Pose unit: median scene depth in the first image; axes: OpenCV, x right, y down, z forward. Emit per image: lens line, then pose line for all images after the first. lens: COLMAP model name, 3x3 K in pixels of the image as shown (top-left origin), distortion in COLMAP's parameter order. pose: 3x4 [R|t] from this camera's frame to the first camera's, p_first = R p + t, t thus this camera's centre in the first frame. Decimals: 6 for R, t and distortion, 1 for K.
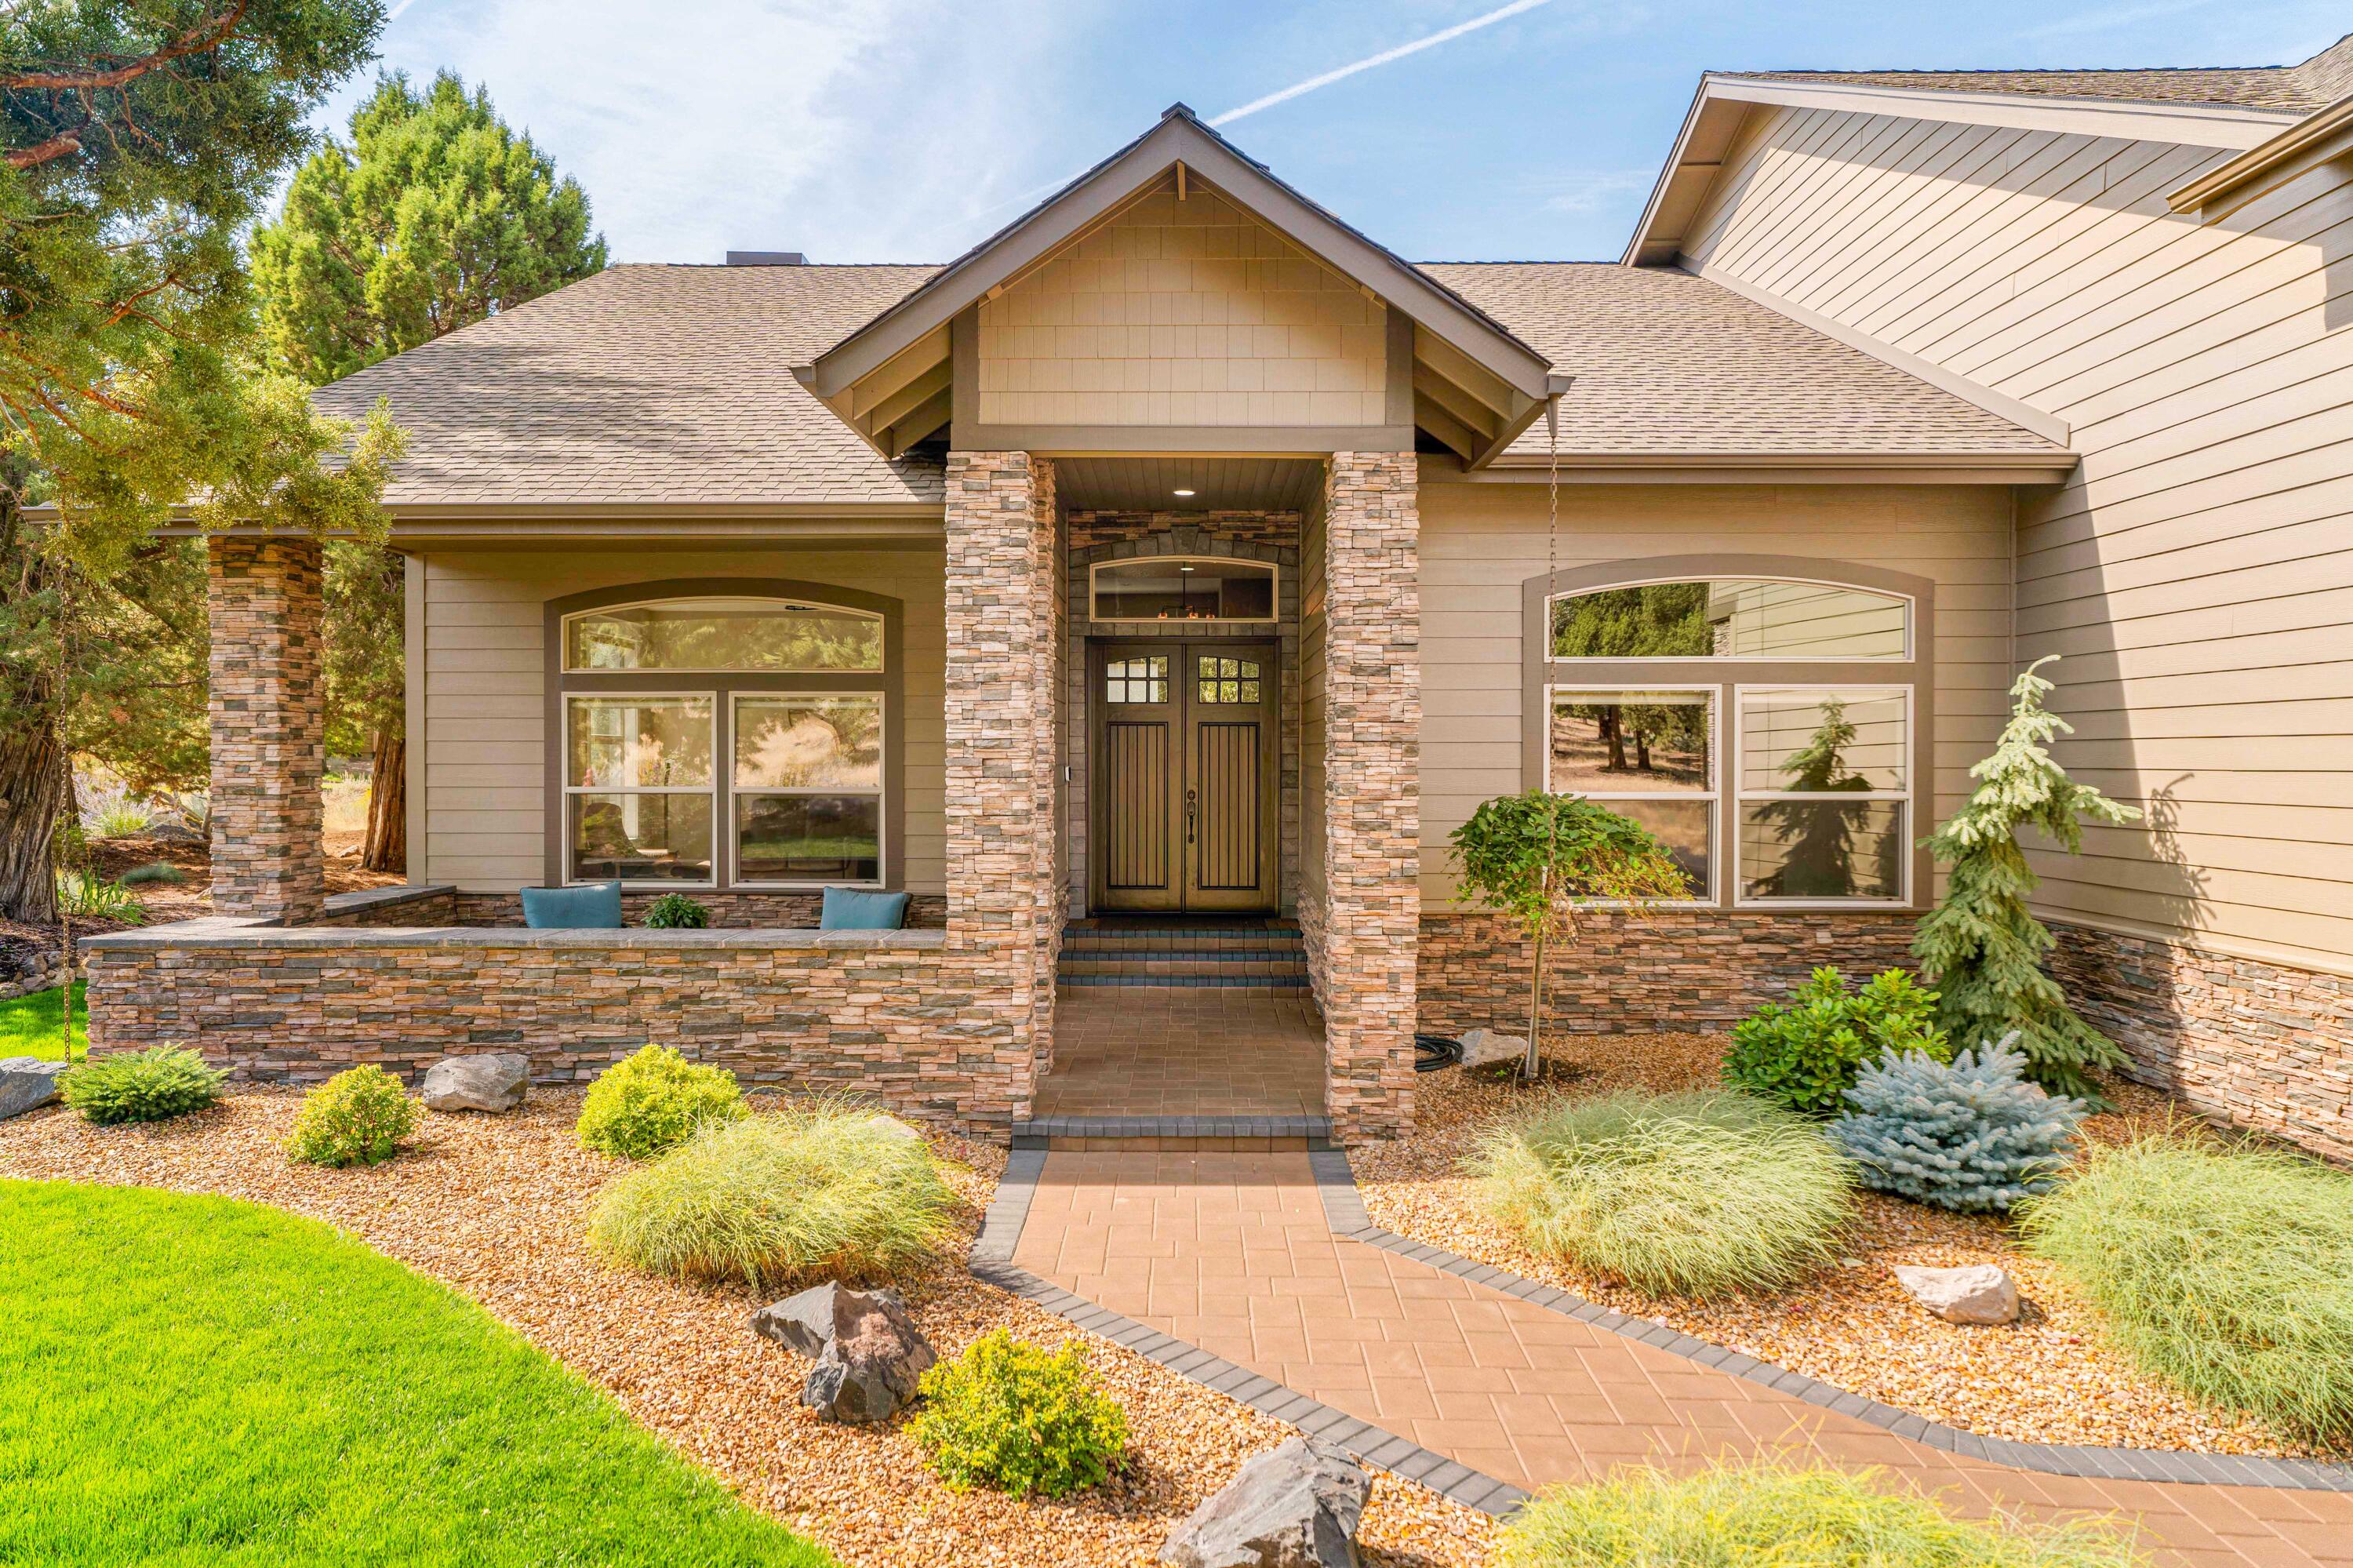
lens RADIAL K [[1541.4, 0, 1169.8], [0, 1541.4, 776.3], [0, 0, 1]] dist [-0.003401, 0.003331]
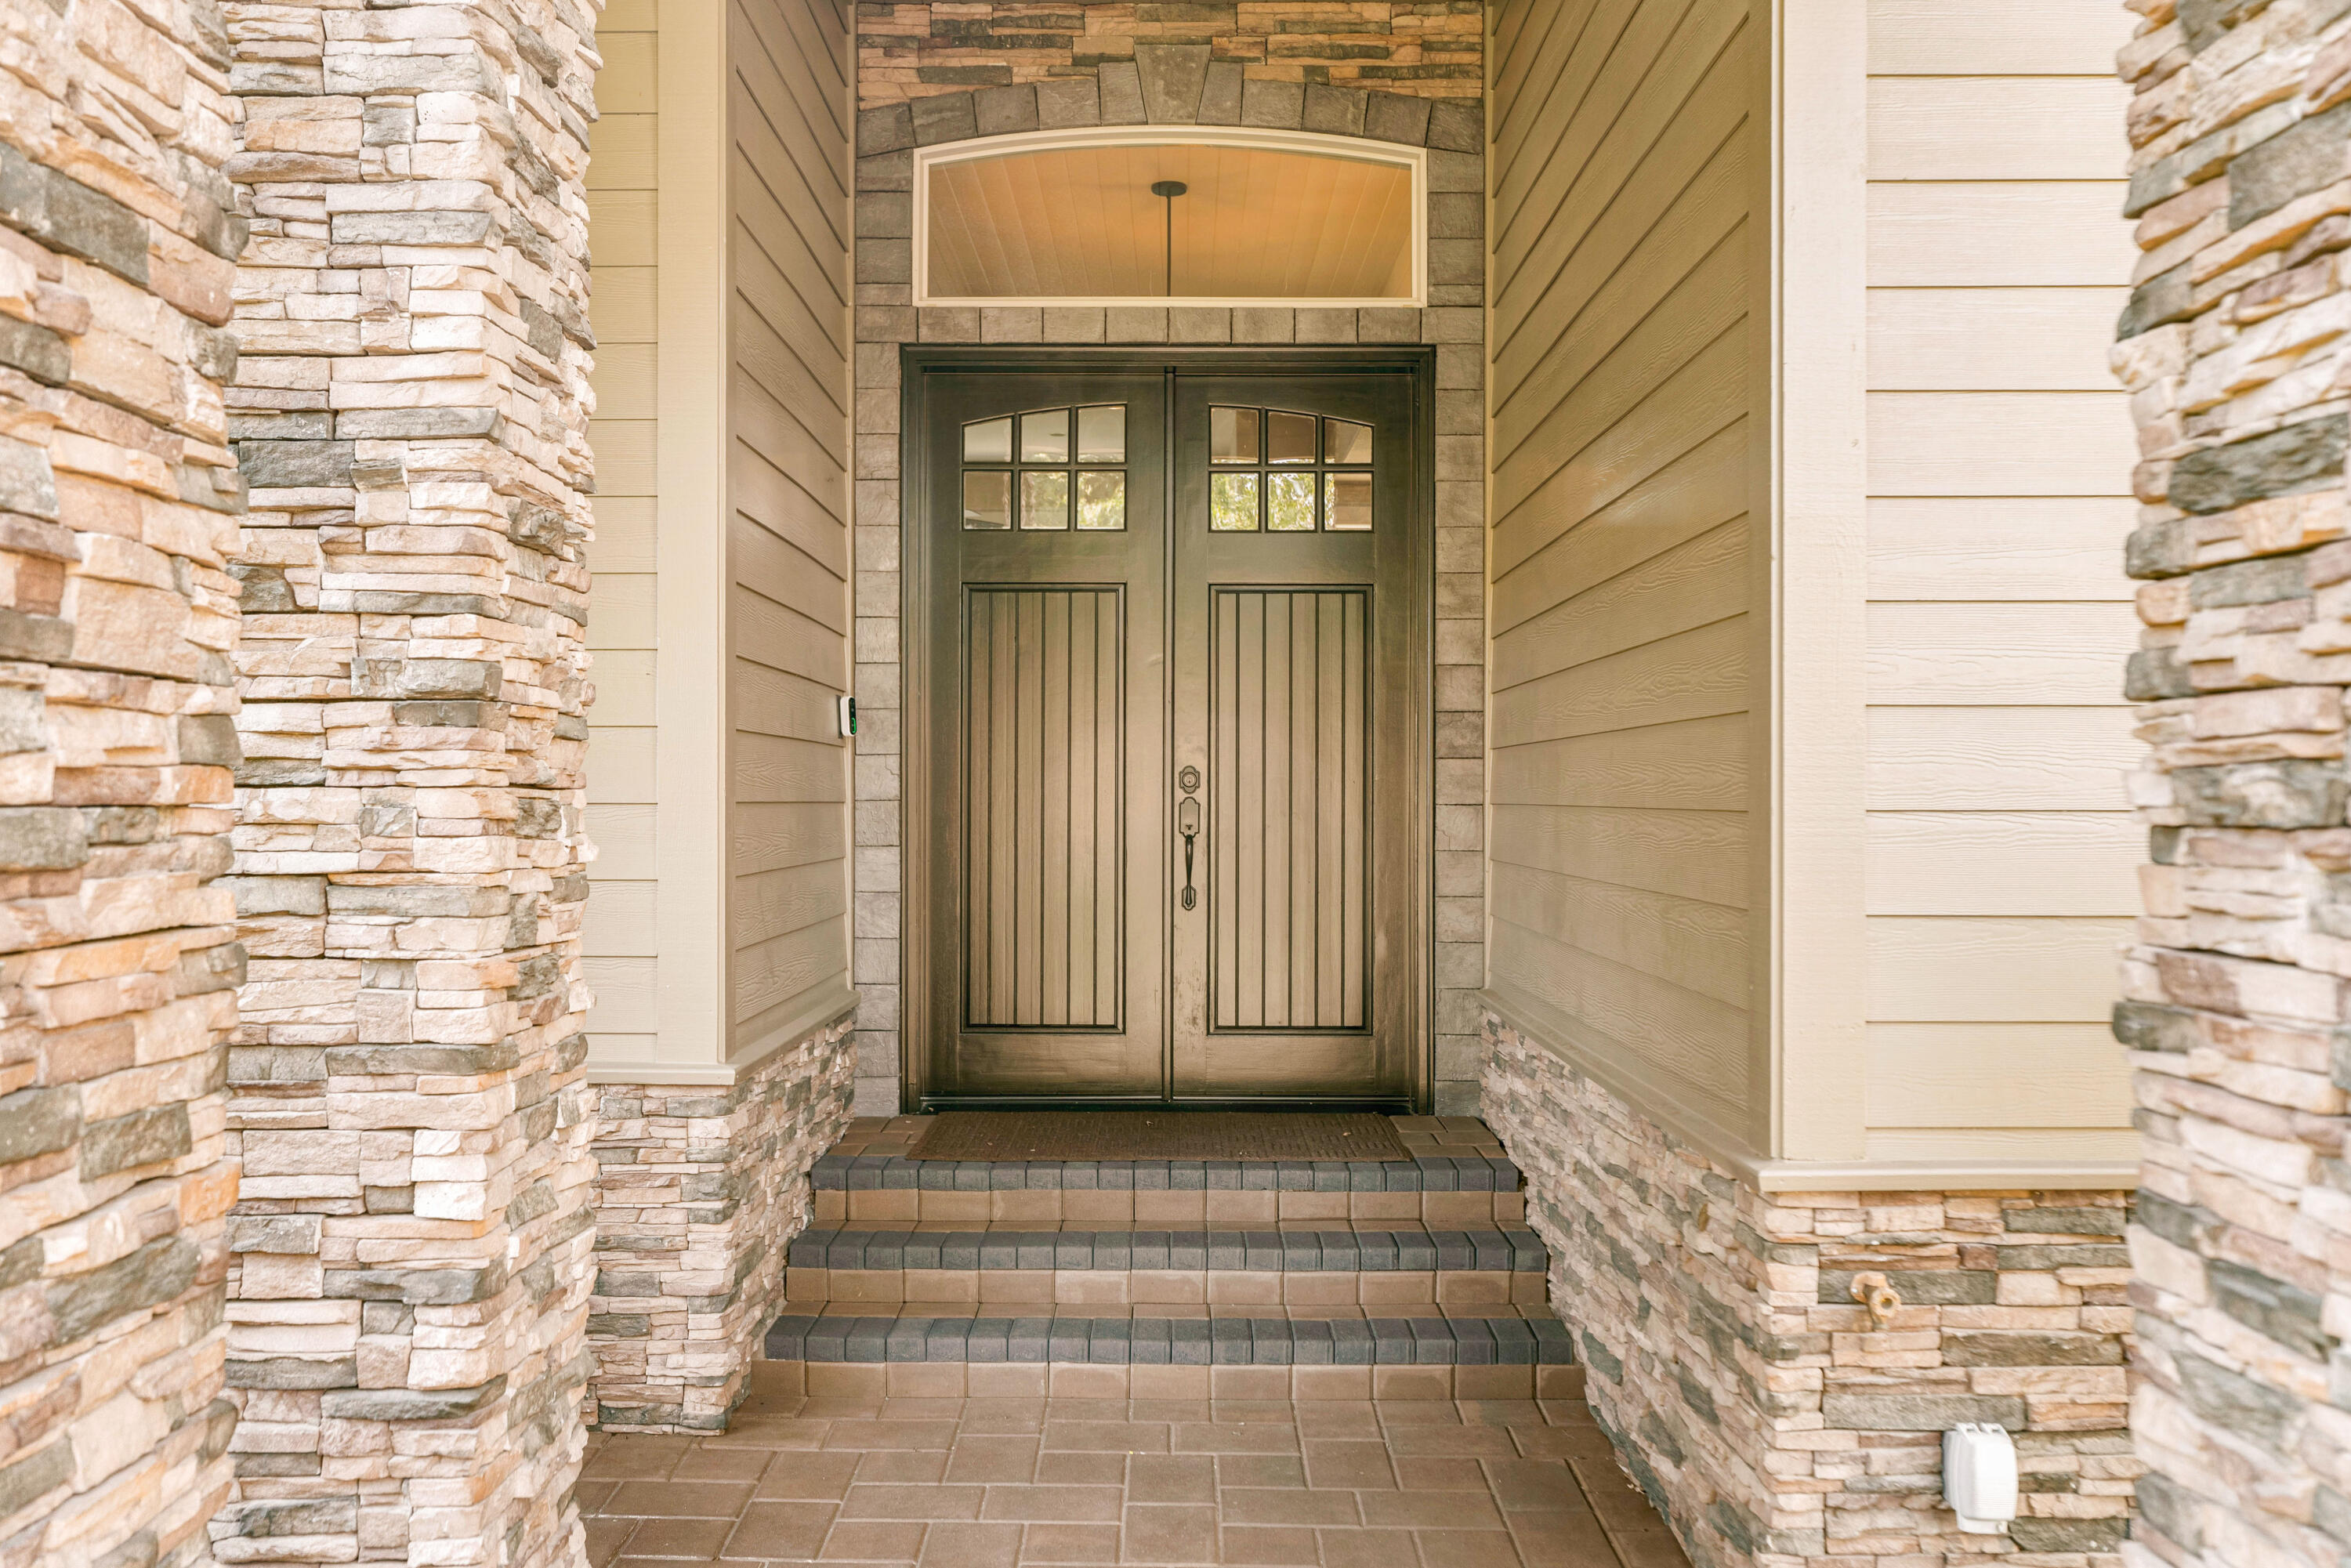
lens RADIAL K [[1910.9, 0, 1172.0], [0, 1910.9, 788.7], [0, 0, 1]] dist [-0.004282, -0.000402]
pose [[0.999882, 0.001141, 0.015326, 0.002789], [-0.000838, 0.999805, -0.019707, 0.023612], [-0.015345, 0.019691, 0.999688, 0.545334]]
